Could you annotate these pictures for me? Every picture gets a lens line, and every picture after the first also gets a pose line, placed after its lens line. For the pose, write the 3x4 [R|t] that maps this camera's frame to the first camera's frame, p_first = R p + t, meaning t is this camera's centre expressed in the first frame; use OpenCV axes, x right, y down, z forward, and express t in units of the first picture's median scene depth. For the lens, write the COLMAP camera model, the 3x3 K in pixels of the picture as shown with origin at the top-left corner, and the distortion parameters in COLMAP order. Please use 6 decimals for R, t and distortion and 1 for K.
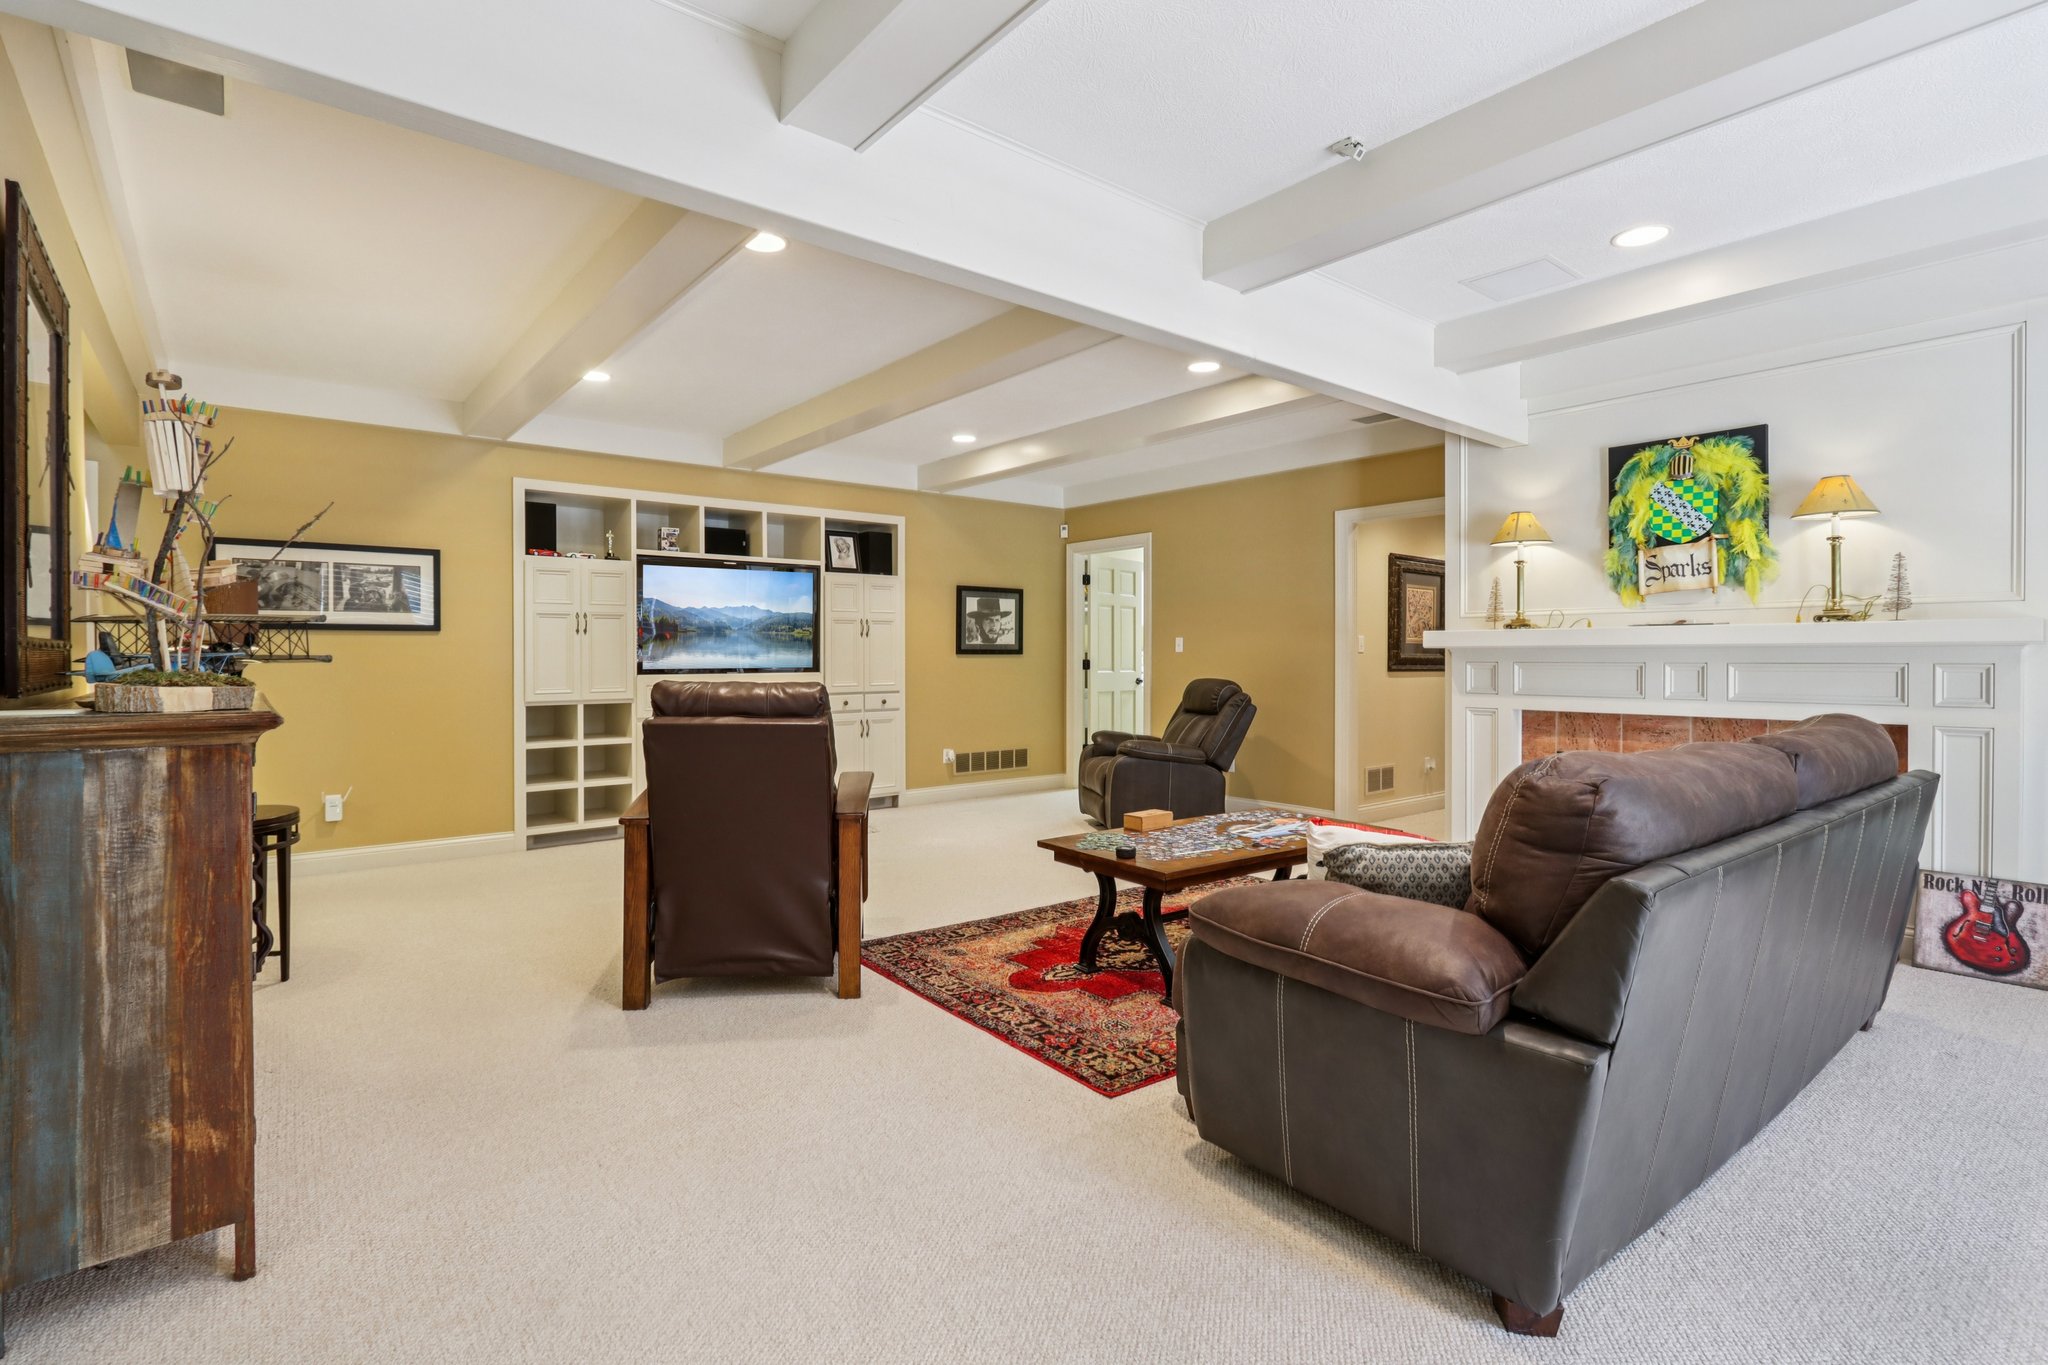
lens RADIAL K [[942.8, 0, 1024.1], [0, 942.8, 667.5], [0, 0, 1]] dist [-0.001606, -0.000240]
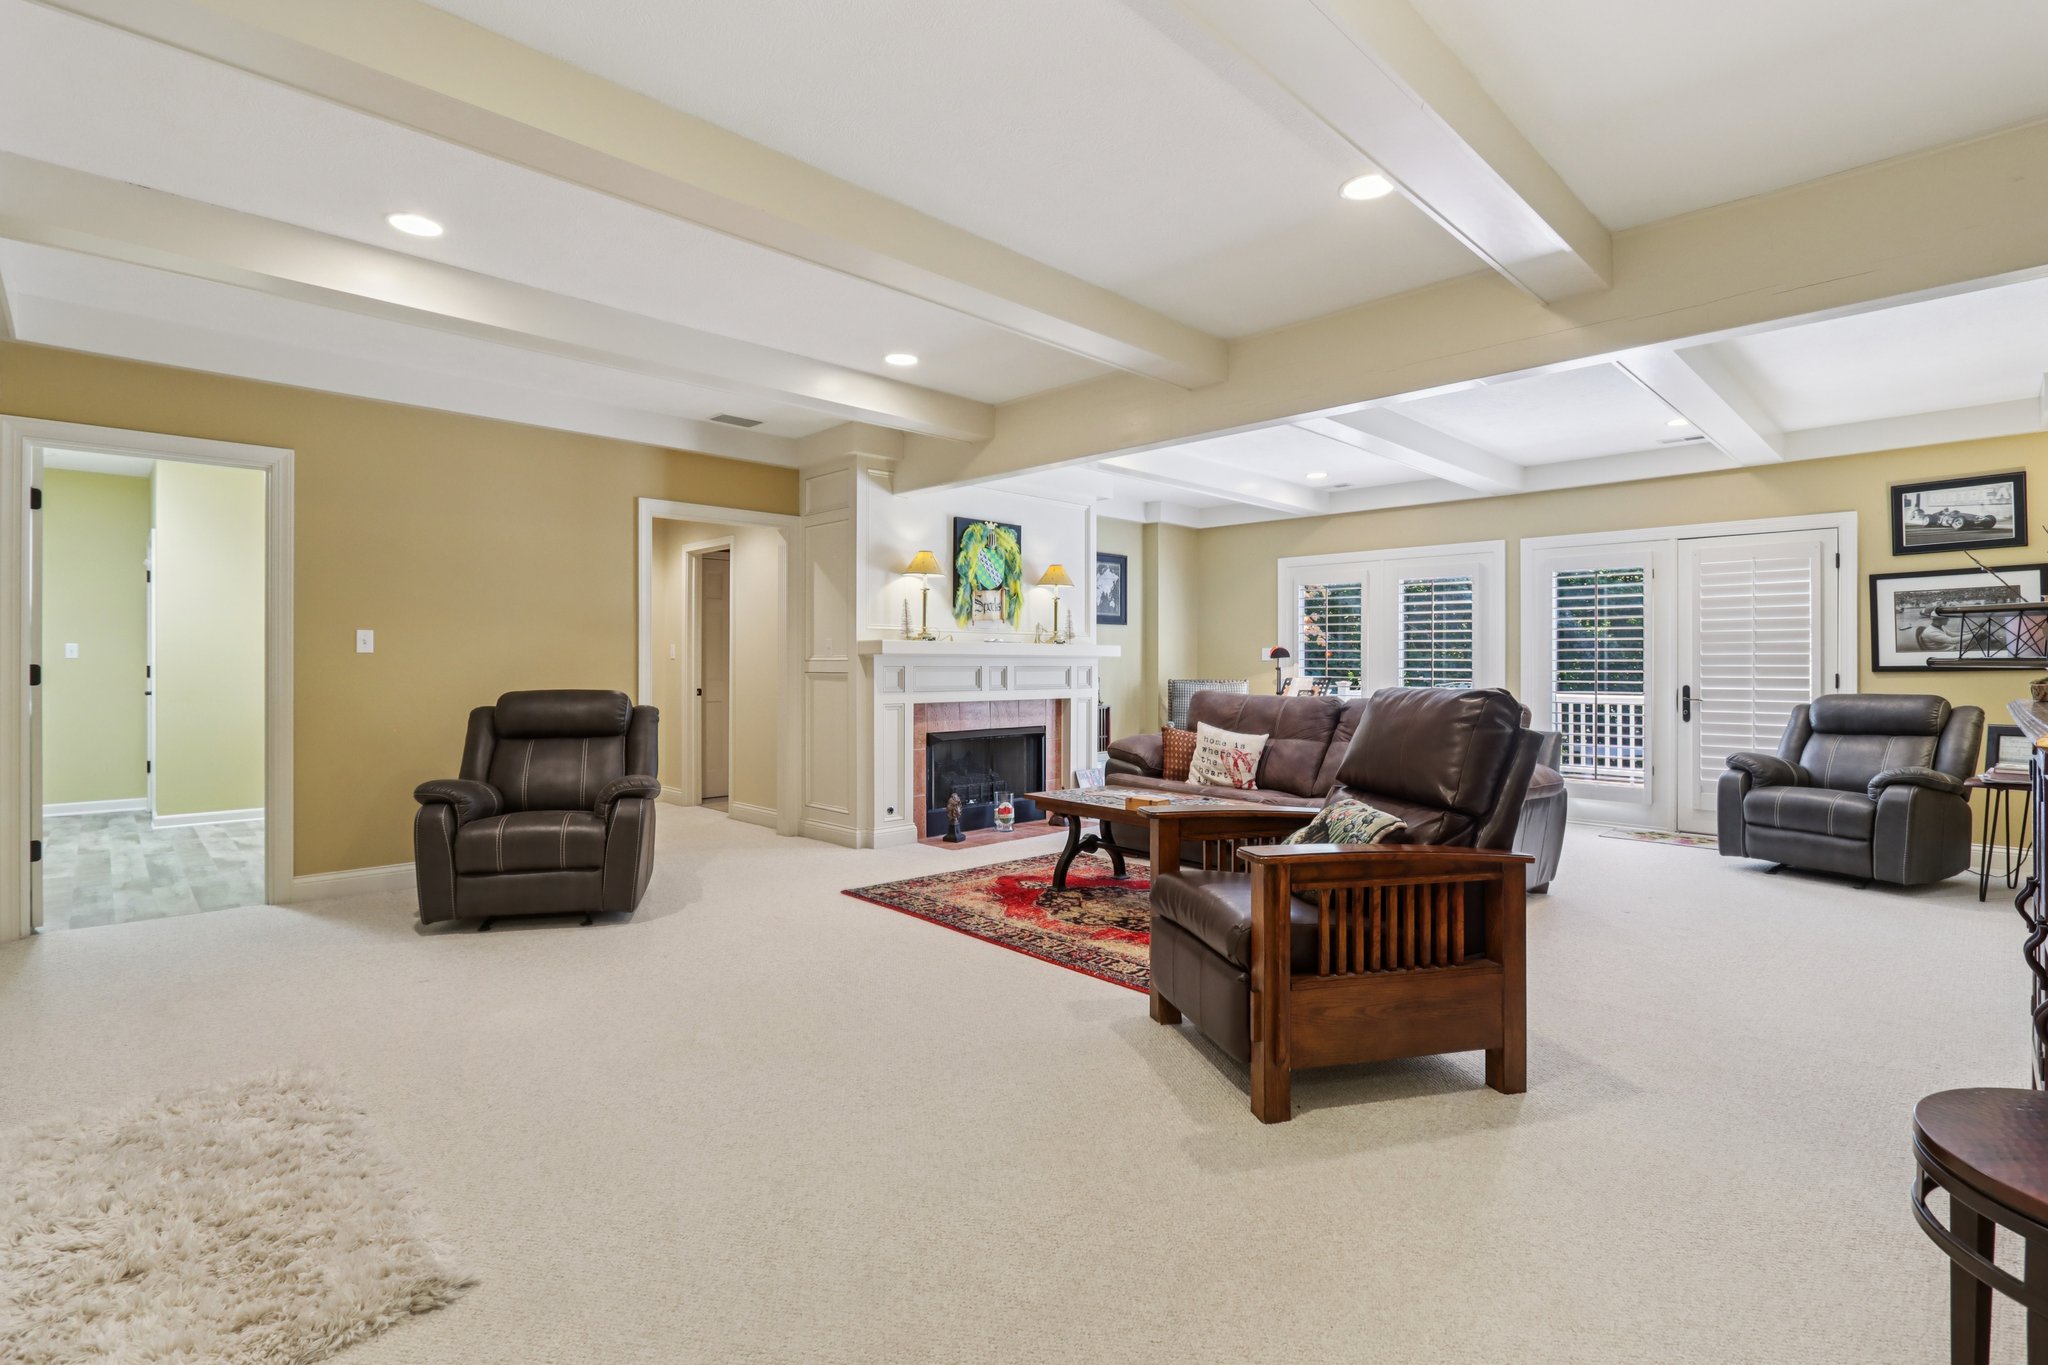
lens RADIAL K [[942.8, 0, 1024.2], [0, 942.8, 675.2], [0, 0, 1]] dist [-0.001606, -0.000240]
pose [[-0.049768, -0.018693, 0.998586, -0.830185], [0.004077, 0.999813, 0.018919, -0.019474], [-0.998752, 0.005013, -0.049682, 0.979412]]
